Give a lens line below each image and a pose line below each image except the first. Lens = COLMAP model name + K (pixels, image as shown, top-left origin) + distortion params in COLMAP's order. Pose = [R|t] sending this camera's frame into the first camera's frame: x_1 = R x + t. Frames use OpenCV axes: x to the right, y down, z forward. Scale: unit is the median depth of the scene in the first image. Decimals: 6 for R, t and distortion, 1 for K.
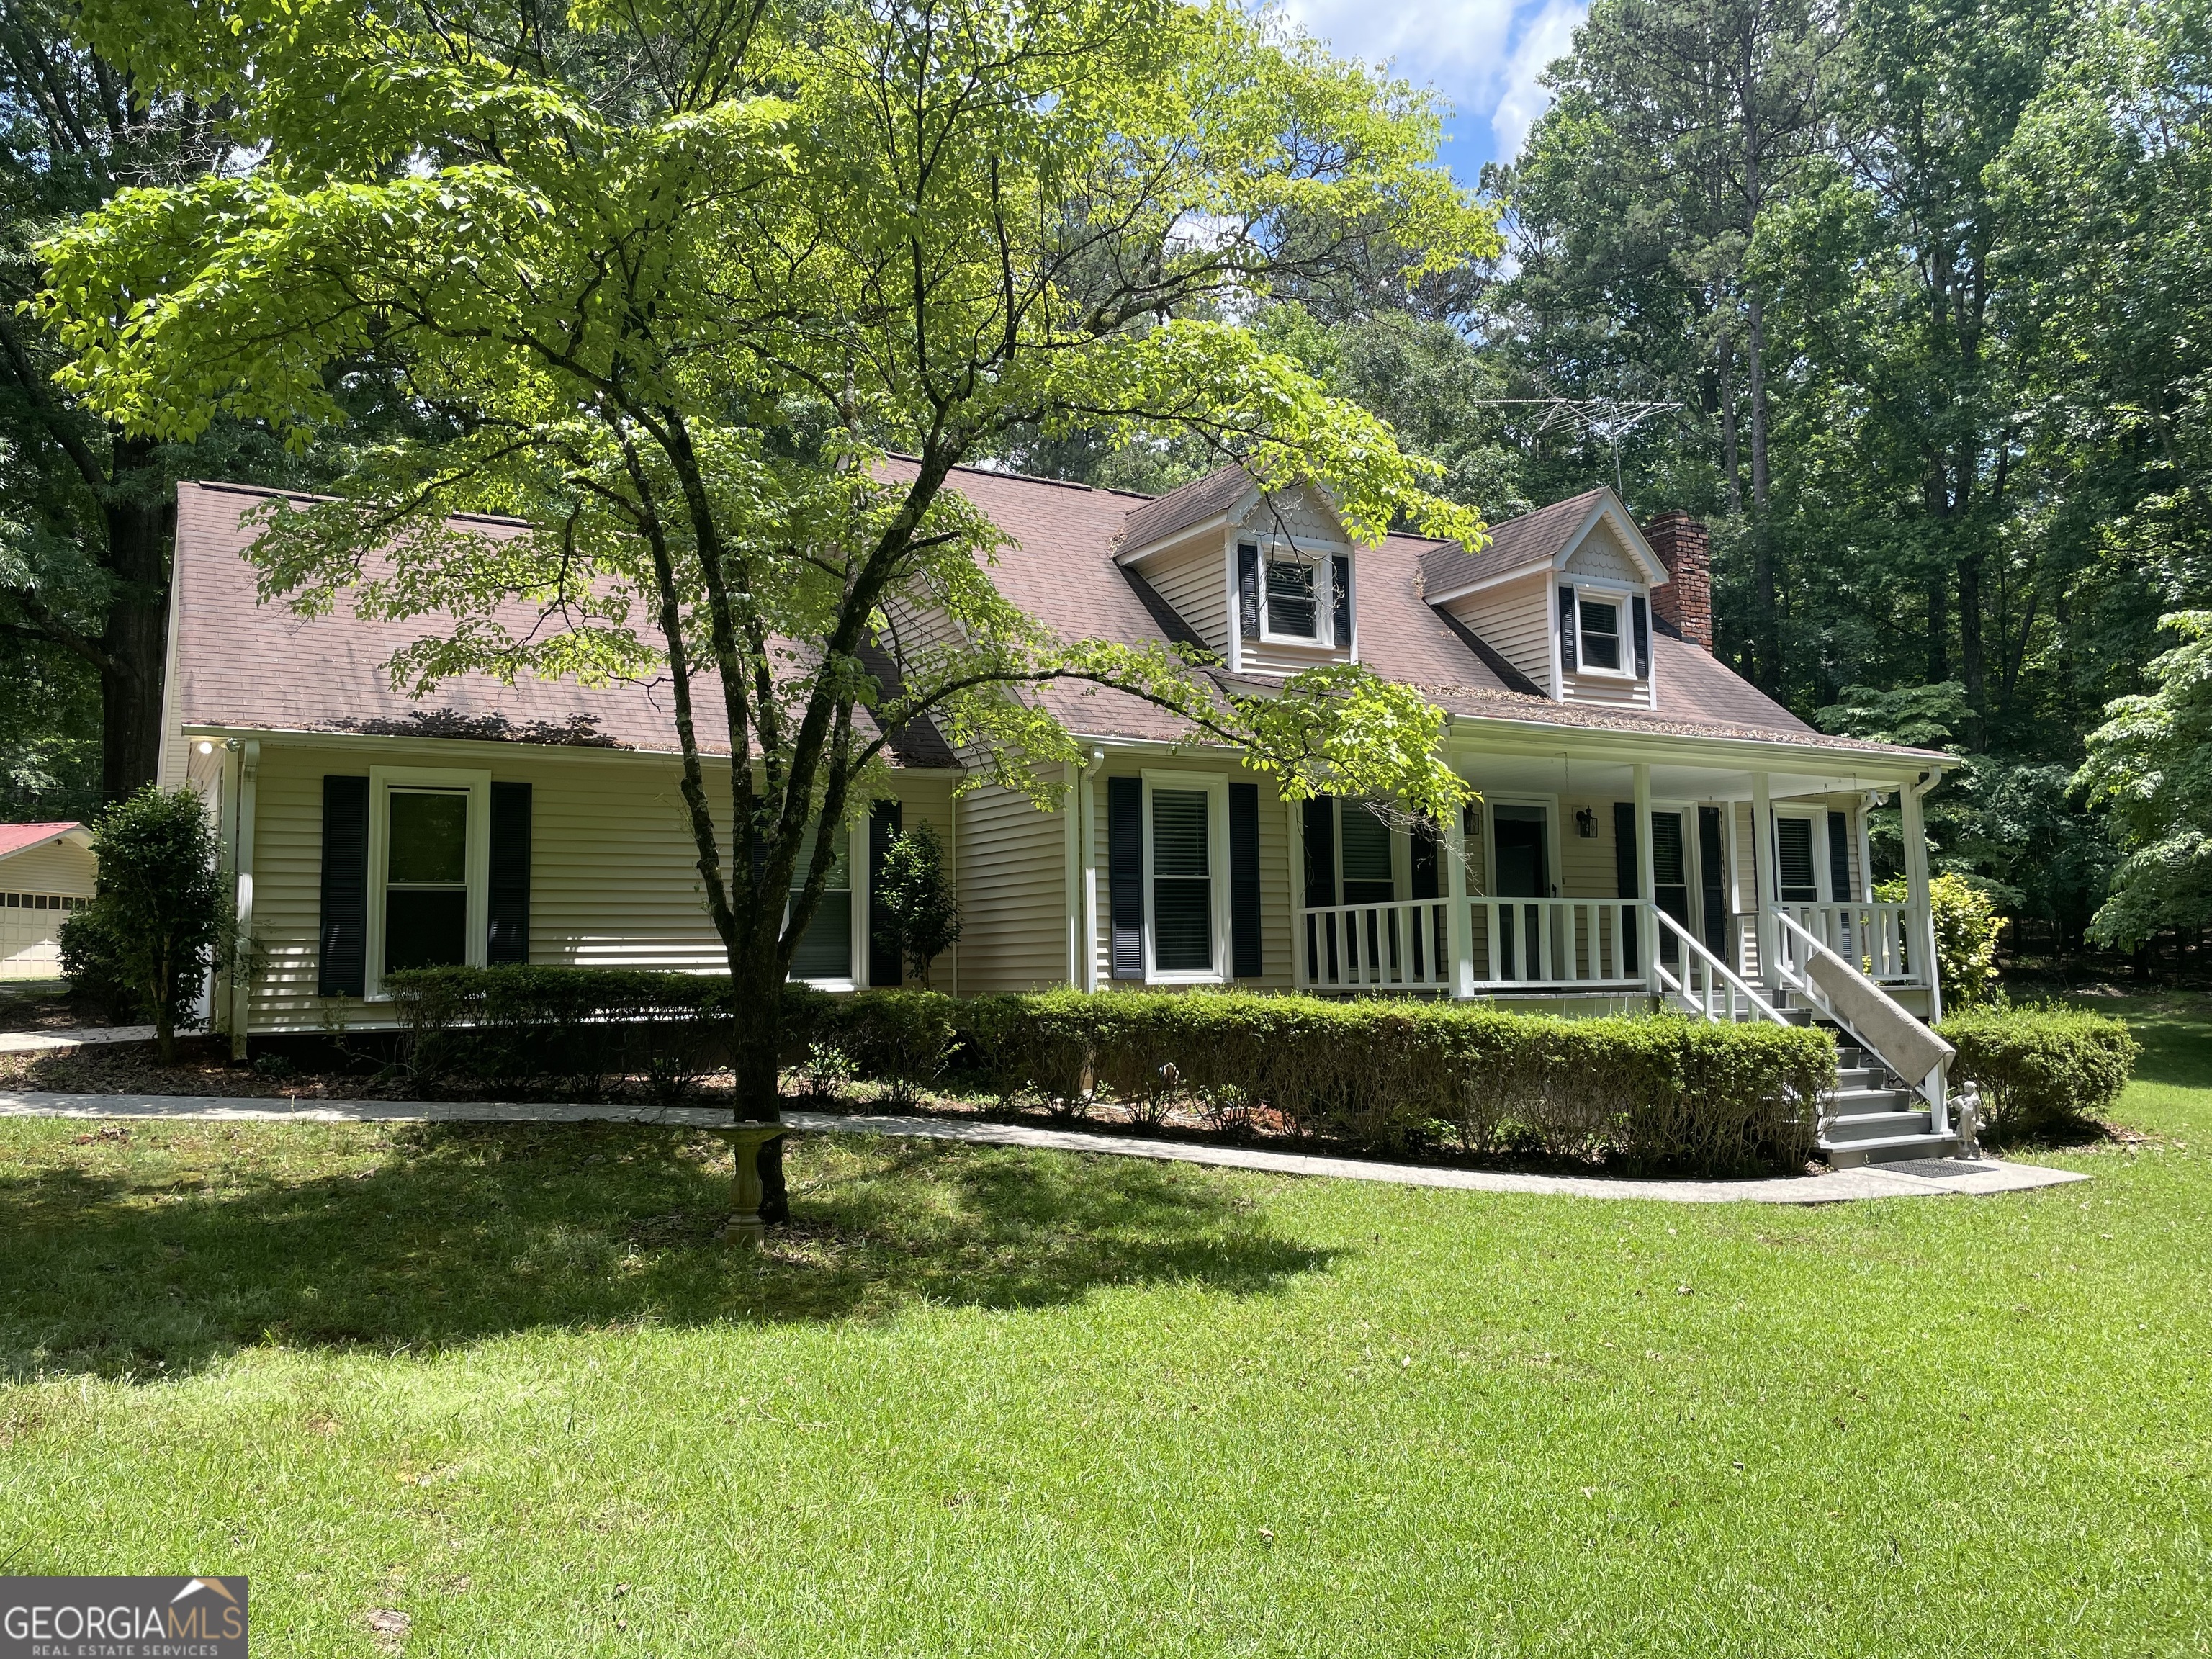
lens RADIAL K [[1651.5, 0, 1106.0], [0, 1651.5, 829.5], [0, 0, 1]] dist [0.185021, -0.335546]
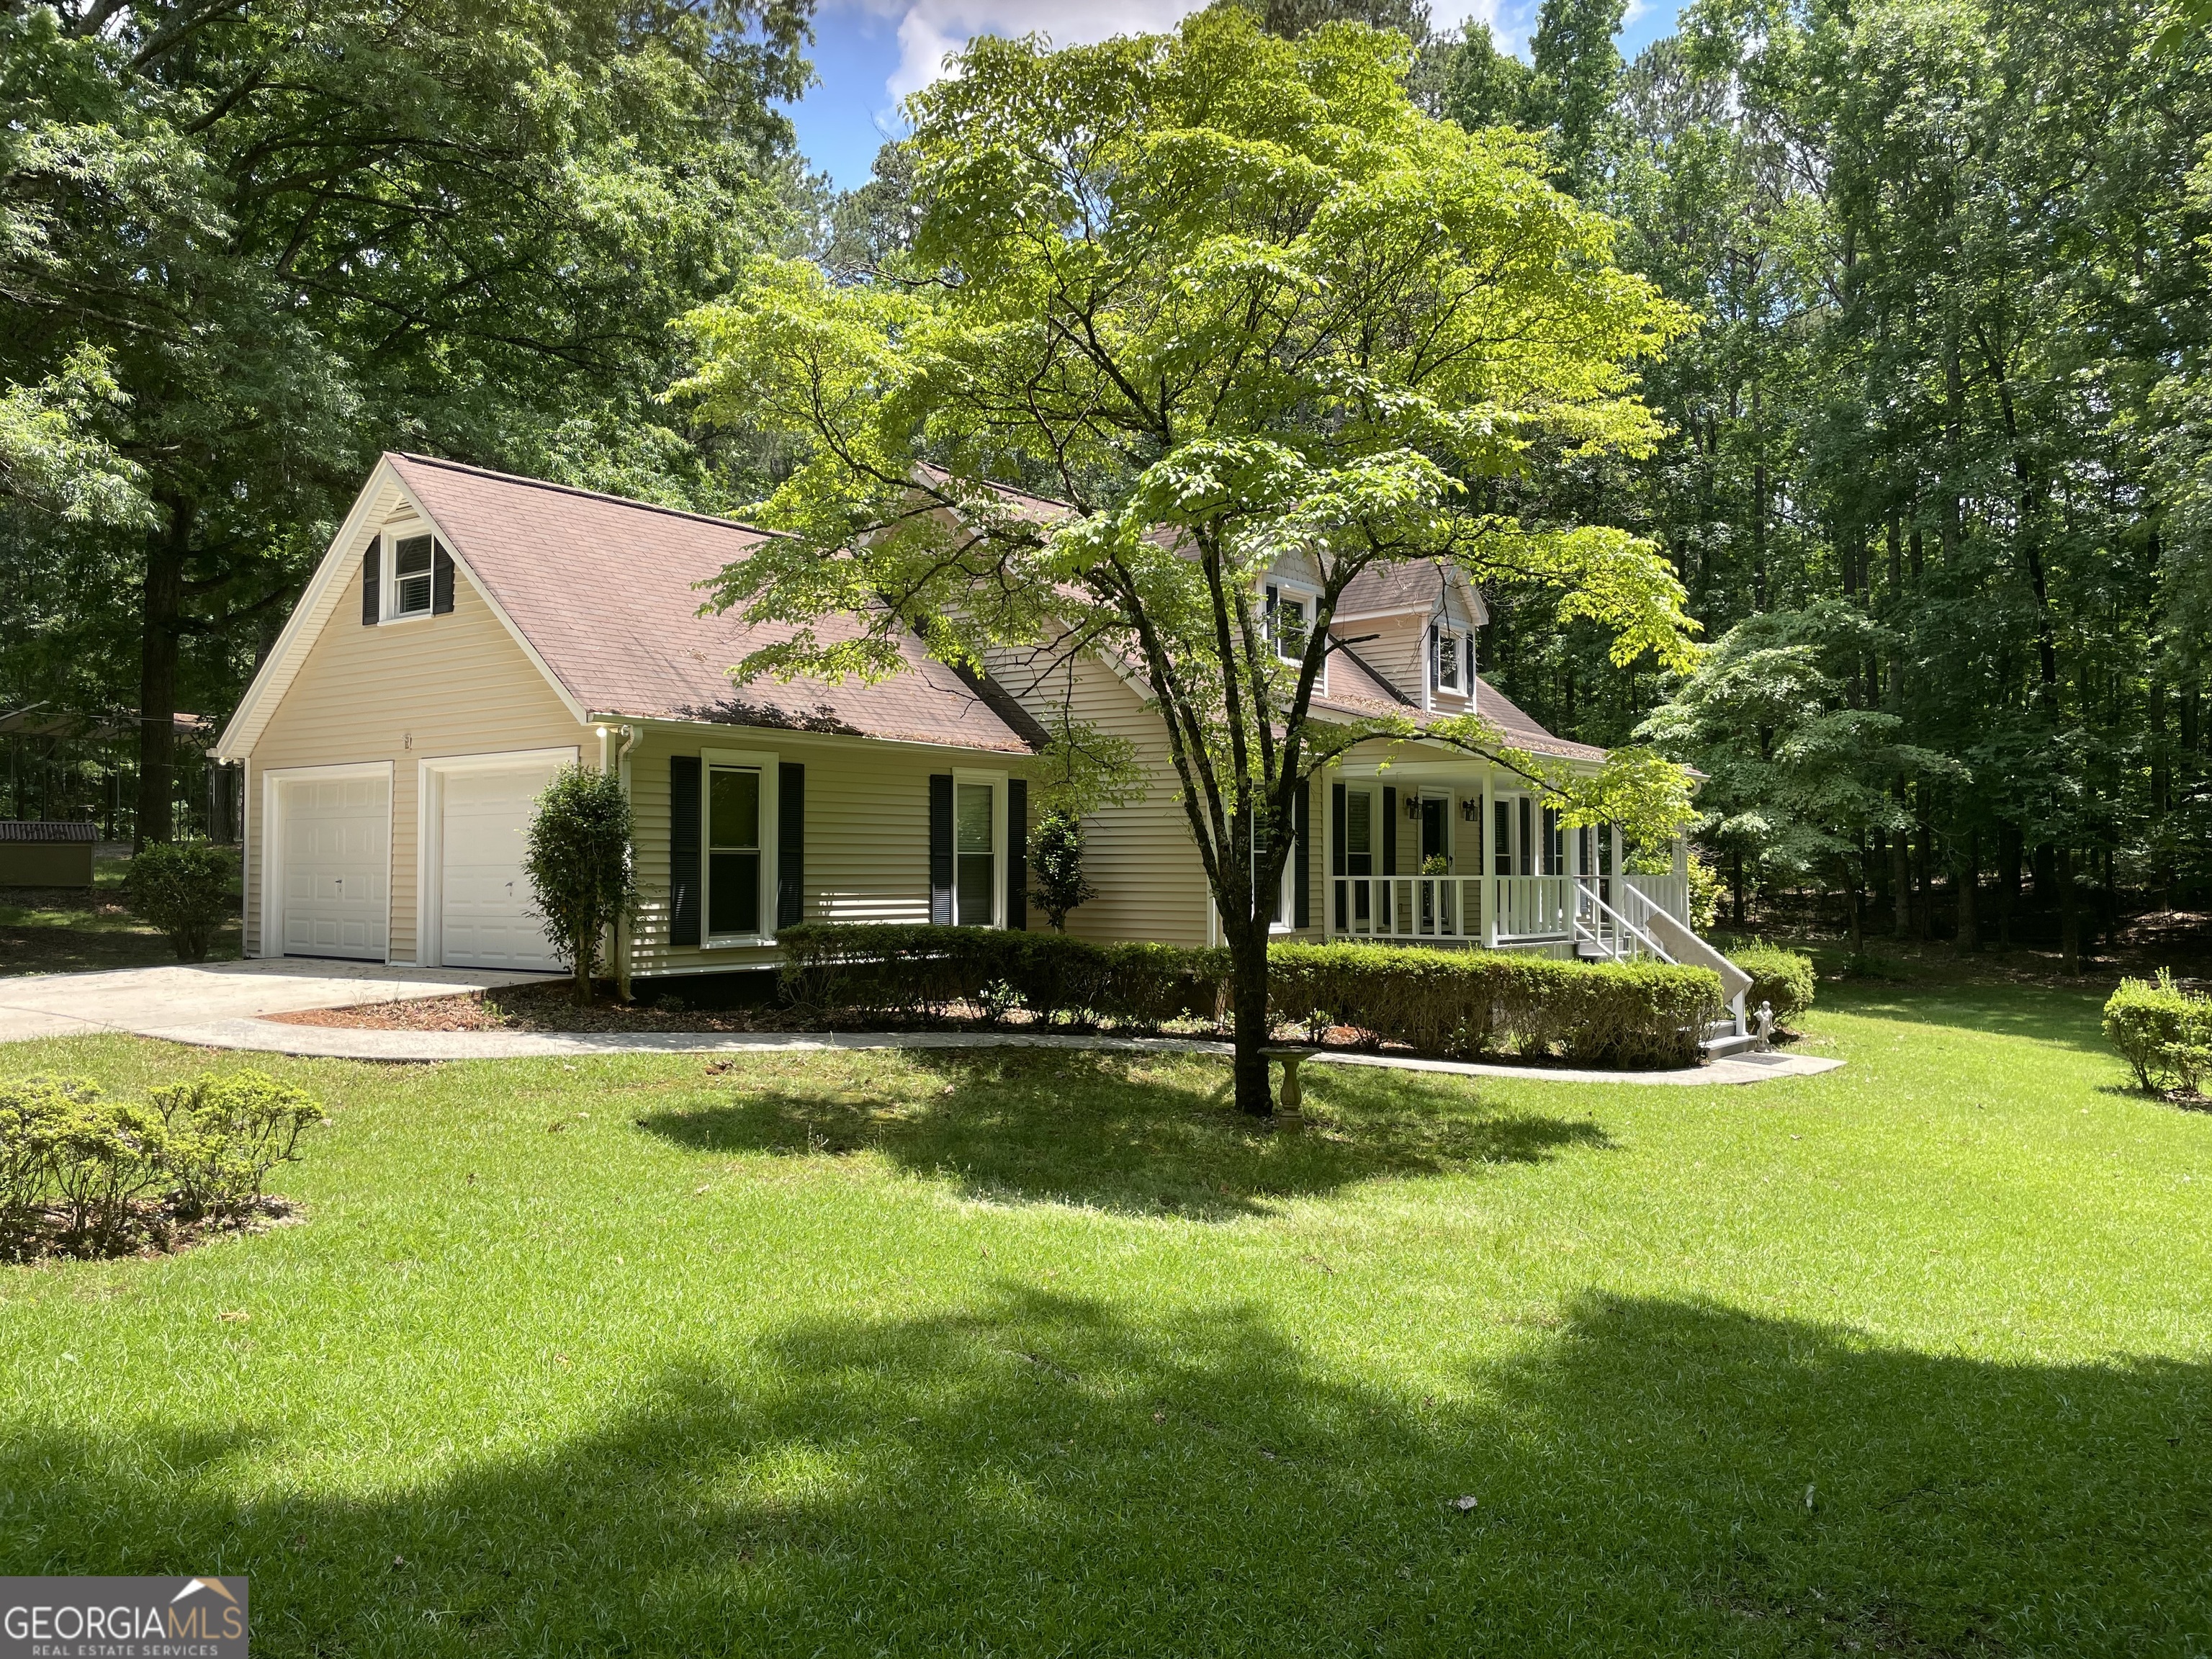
lens RADIAL K [[1651.5, 0, 1106.0], [0, 1651.5, 829.5], [0, 0, 1]] dist [0.185021, -0.335546]
pose [[0.933705, 0.025127, 0.357160, -0.564690], [-0.044658, 0.997918, 0.046541, -0.045970], [-0.355247, -0.059405, 0.932883, -0.173180]]
